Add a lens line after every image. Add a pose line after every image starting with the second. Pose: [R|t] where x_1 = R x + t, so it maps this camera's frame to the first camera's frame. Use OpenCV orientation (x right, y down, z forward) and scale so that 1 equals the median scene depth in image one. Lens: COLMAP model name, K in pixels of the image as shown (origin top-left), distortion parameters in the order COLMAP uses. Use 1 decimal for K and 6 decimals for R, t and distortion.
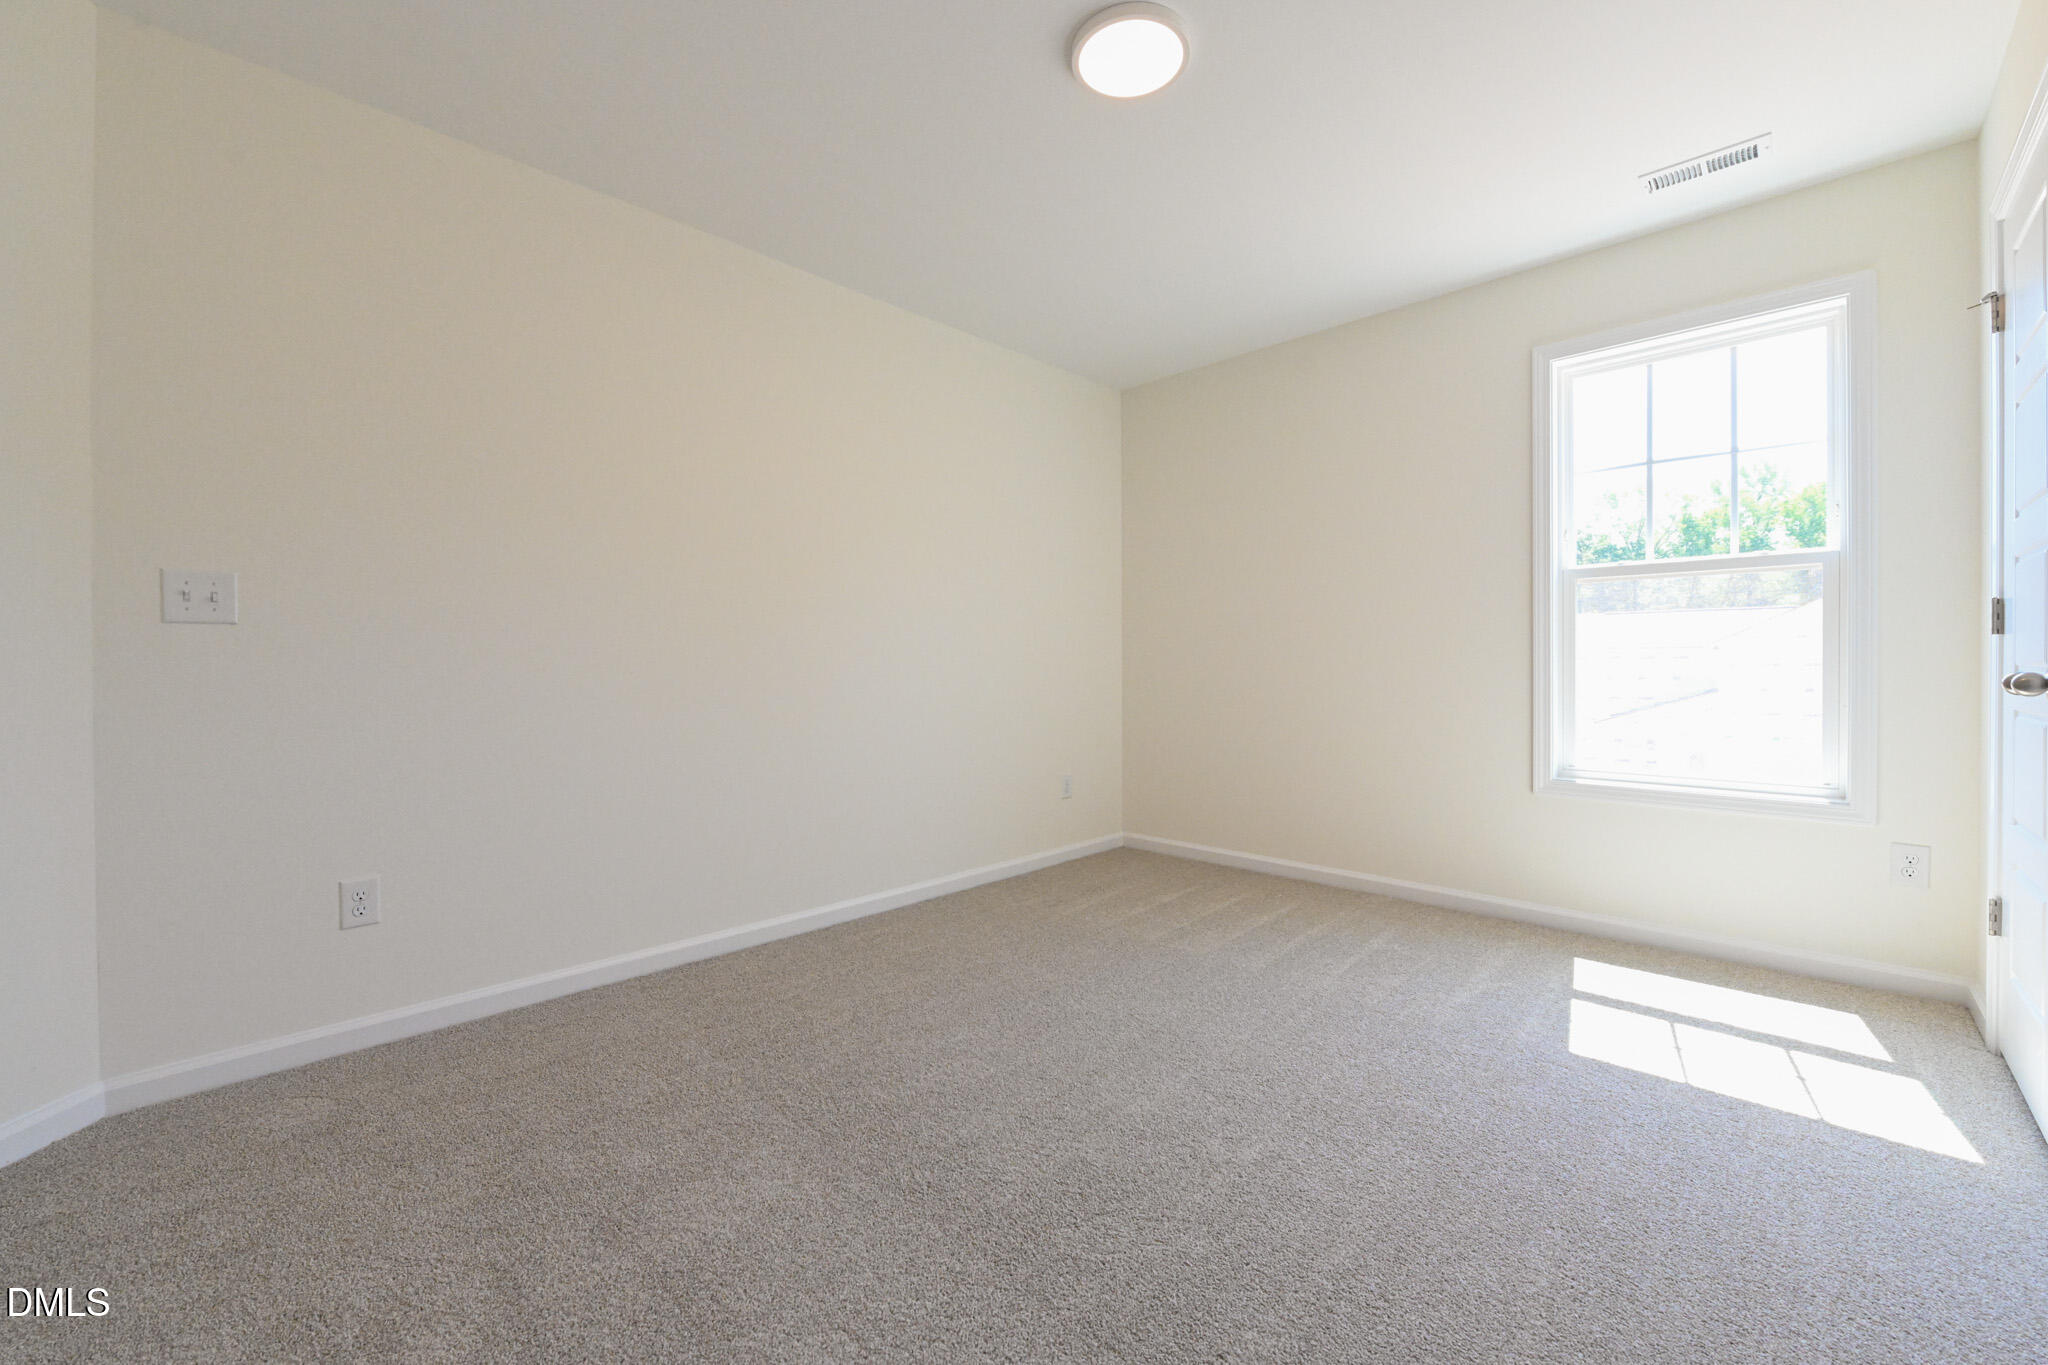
lens RADIAL K [[813.3, 0, 1025.8], [0, 813.3, 669.4], [0, 0, 1]] dist [-0.007902, -0.000713]
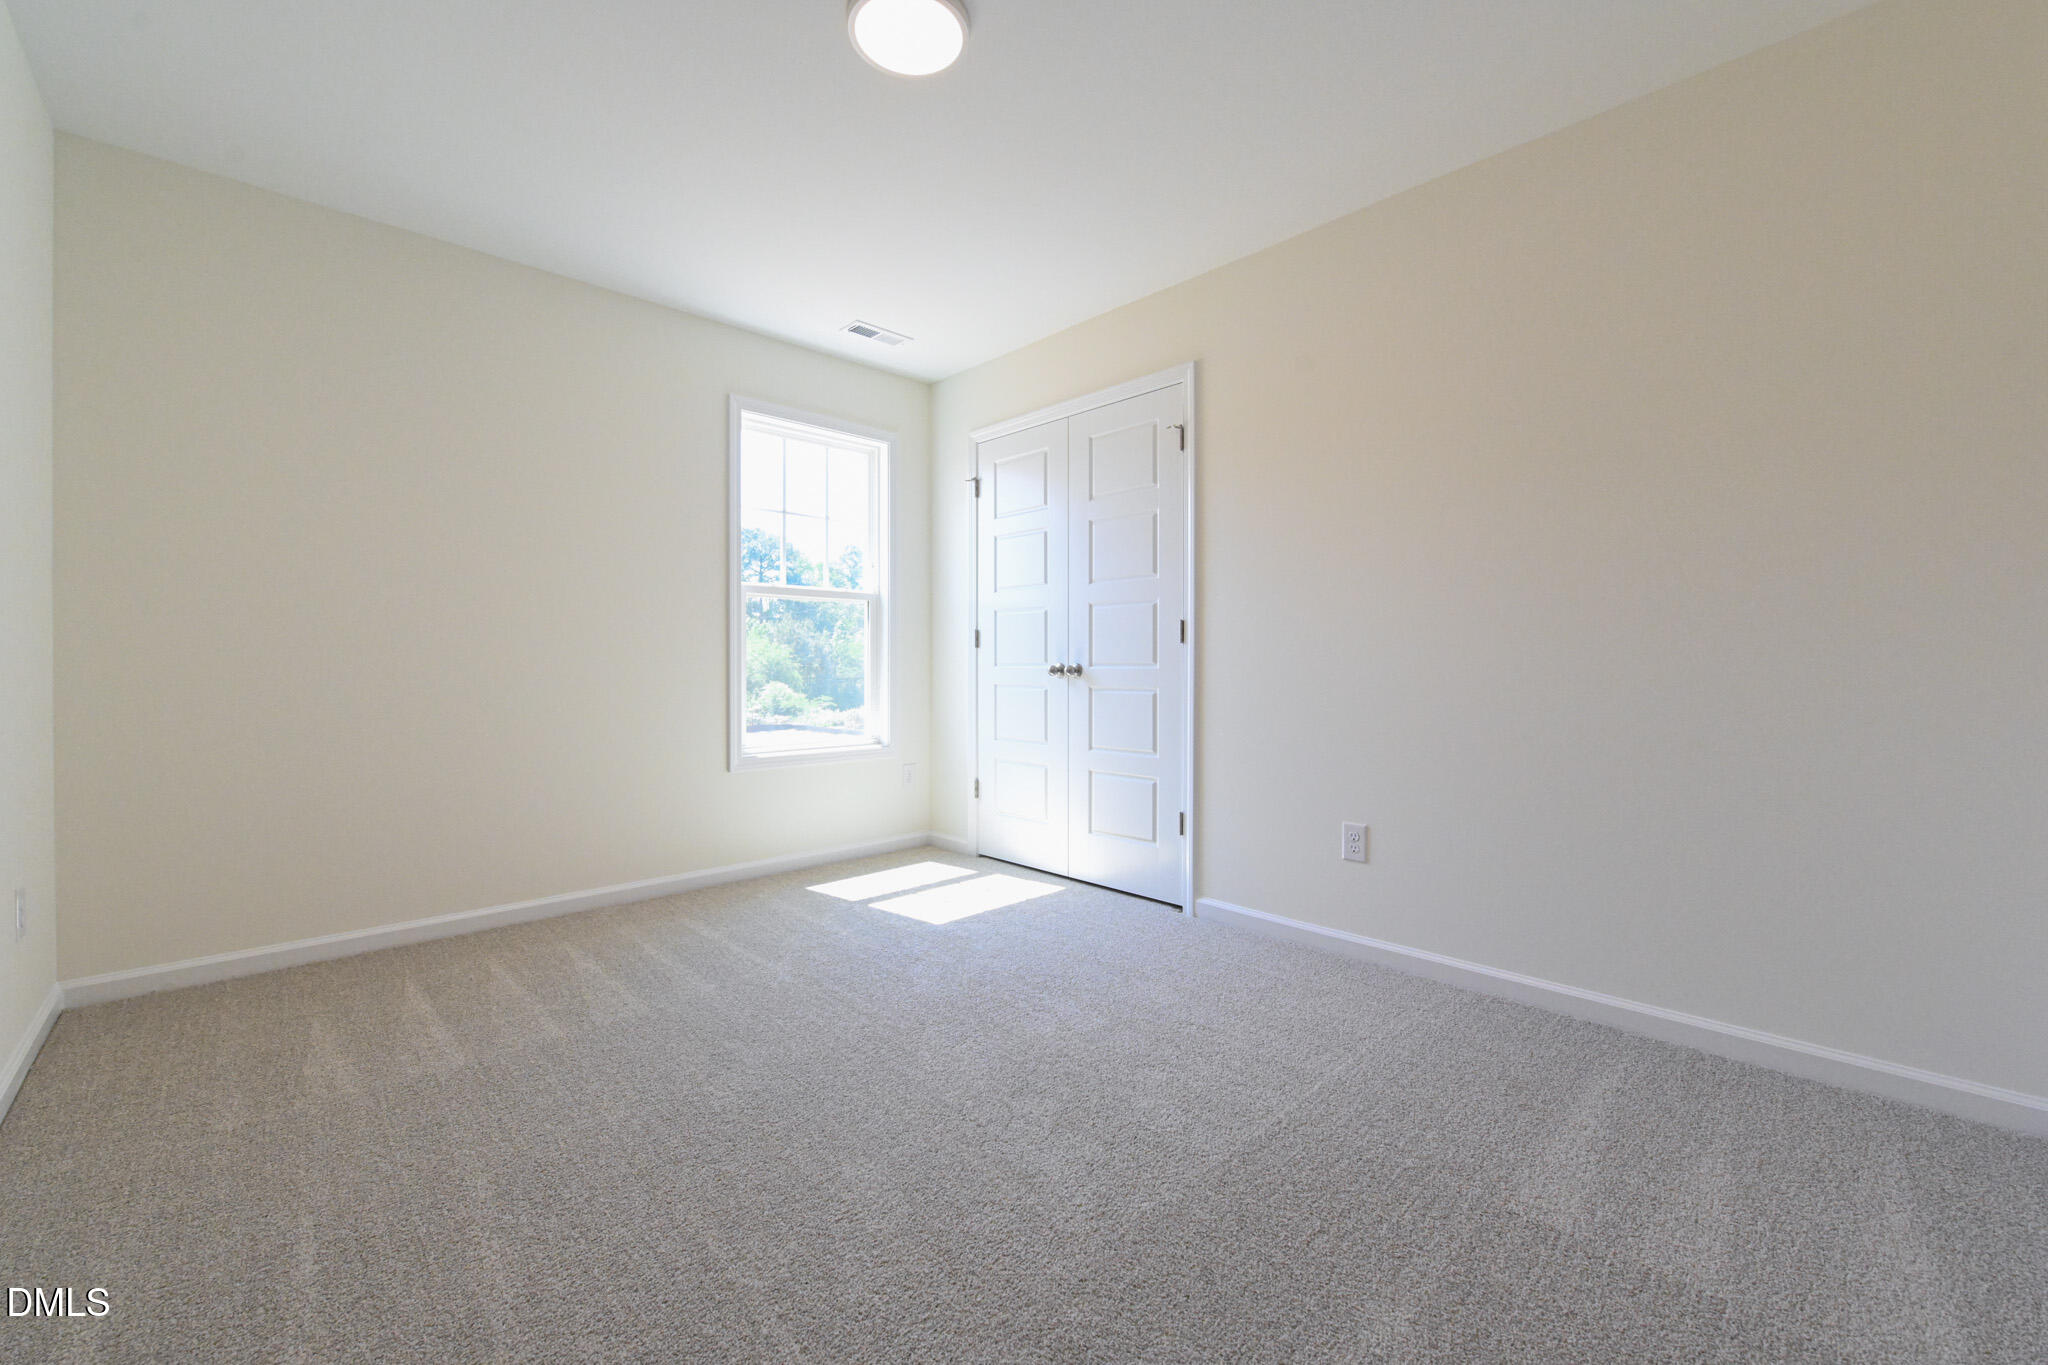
lens RADIAL K [[813.3, 0, 1030.0], [0, 813.3, 674.4], [0, 0, 1]] dist [-0.007902, -0.000713]
pose [[0.032131, -0.012342, 0.999407, -0.644658], [0.005970, 0.999908, 0.012156, -0.000673], [-0.999466, 0.005576, 0.032202, 0.628616]]
